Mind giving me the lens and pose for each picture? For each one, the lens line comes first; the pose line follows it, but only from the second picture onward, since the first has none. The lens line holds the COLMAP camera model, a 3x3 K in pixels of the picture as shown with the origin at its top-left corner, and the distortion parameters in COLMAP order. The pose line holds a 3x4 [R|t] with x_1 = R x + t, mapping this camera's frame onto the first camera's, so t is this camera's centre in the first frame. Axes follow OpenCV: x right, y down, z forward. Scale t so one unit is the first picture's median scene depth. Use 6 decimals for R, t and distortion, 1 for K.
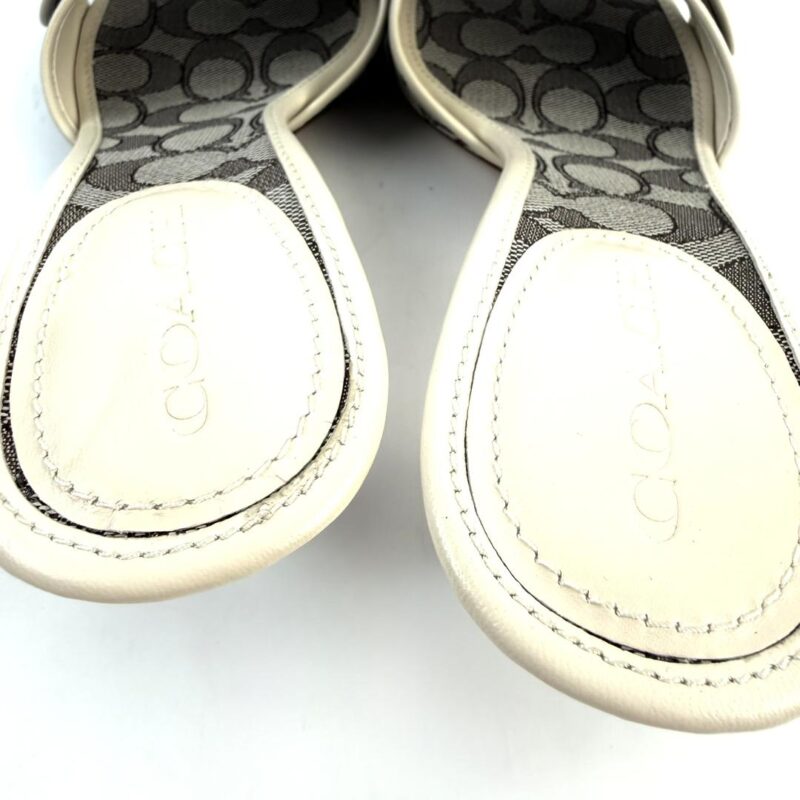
lens RADIAL K [[706.3, 0, 400.0], [0, 706.3, 400.0], [0, 0, 1]] dist [-0.001514, -0.025199]
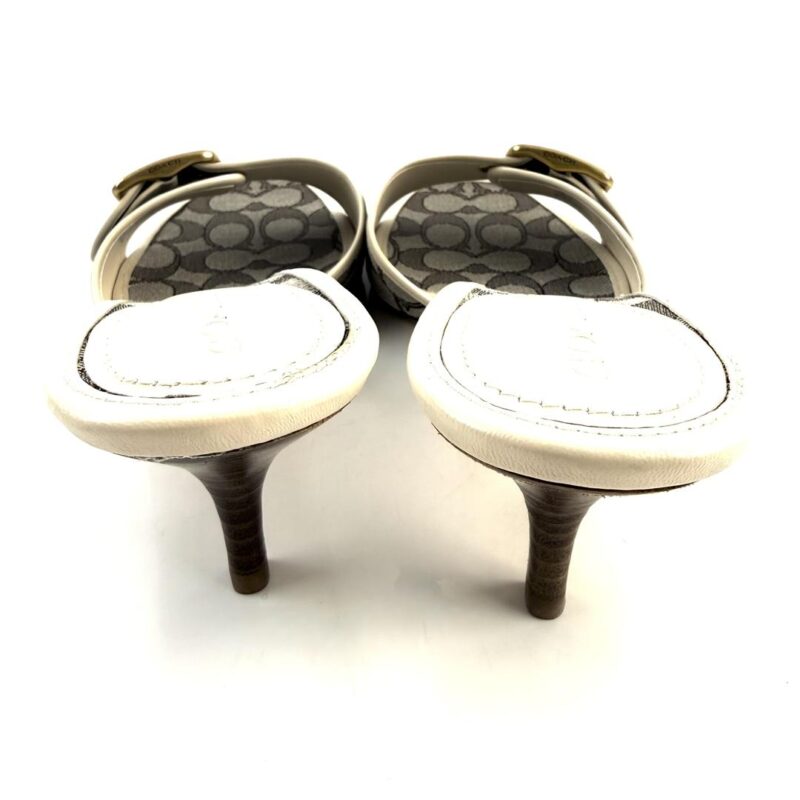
lens RADIAL K [[706.3, 0, 400.0], [0, 706.3, 400.0], [0, 0, 1]] dist [-0.001514, -0.025199]
pose [[0.998042, -0.054305, 0.031045, -0.009145], [0.062250, 0.911021, -0.407634, 0.228283], [-0.006146, 0.408769, 0.912617, -0.052413]]
